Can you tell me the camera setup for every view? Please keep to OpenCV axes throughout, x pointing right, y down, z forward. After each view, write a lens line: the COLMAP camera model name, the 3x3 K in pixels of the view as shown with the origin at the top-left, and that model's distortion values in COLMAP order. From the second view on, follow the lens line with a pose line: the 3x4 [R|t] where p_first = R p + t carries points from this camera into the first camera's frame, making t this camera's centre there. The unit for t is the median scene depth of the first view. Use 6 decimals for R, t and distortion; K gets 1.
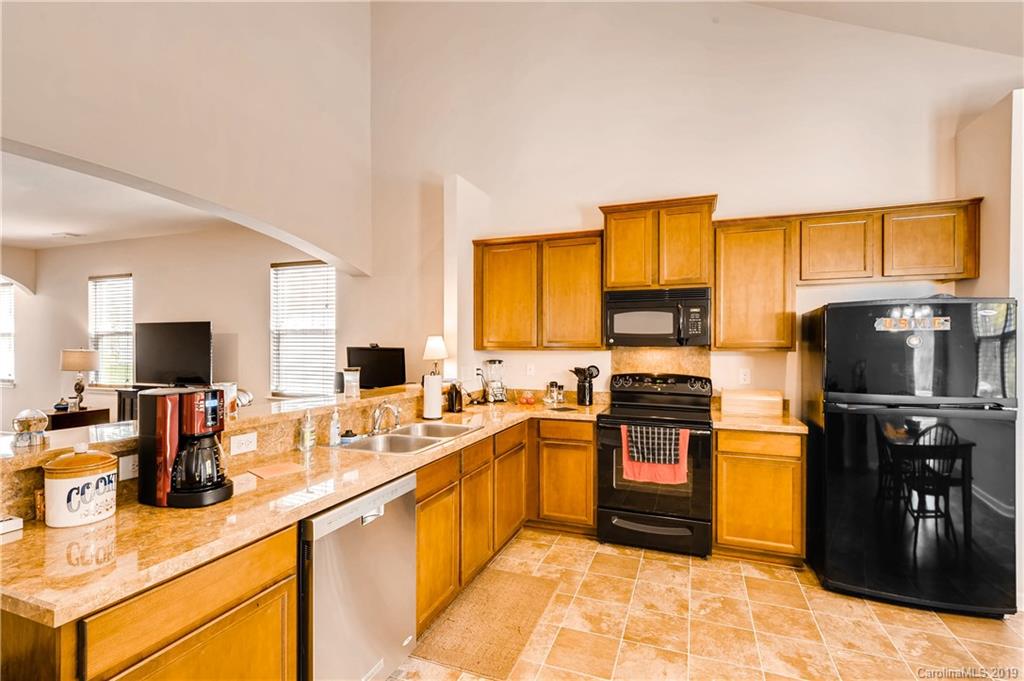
lens RADIAL K [[476.7, 0, 514.1], [0, 476.7, 343.9], [0, 0, 1]] dist [0.002988, -0.000896]
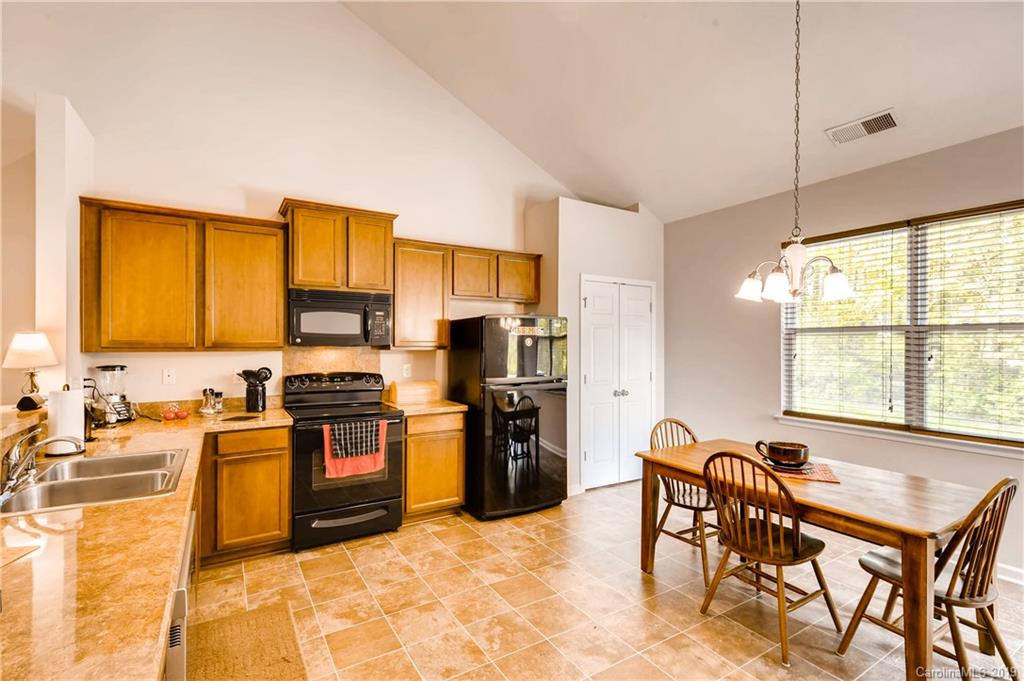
lens RADIAL K [[470.8, 0, 527.0], [0, 470.8, 340.1], [0, 0, 1]] dist [-0.000640, -0.000467]
pose [[0.592557, 0.005235, 0.805511, -0.314995], [-0.000172, 0.999980, -0.006373, -0.001498], [-0.805528, 0.003637, 0.592546, 0.071762]]
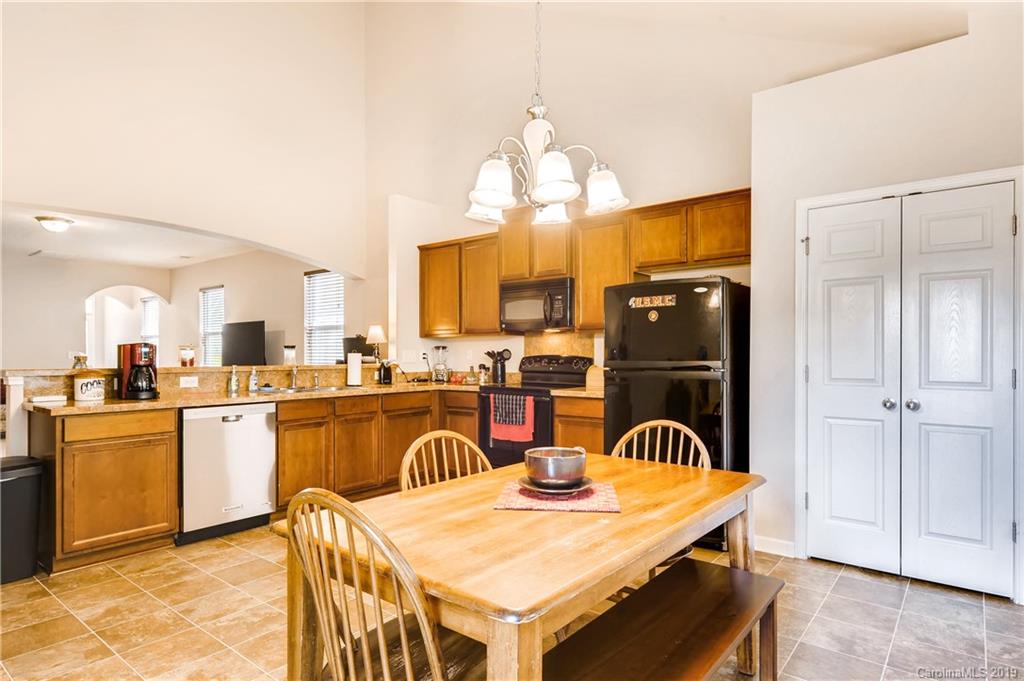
lens RADIAL K [[577.1, 0, 513.3], [0, 577.1, 350.8], [0, 0, 1]] dist [0.001210, 0.000072]
pose [[0.951423, -0.005307, -0.307841, 0.729332], [0.003649, 0.999976, -0.005959, 0.069096], [0.307865, 0.004546, 0.951419, -0.381043]]
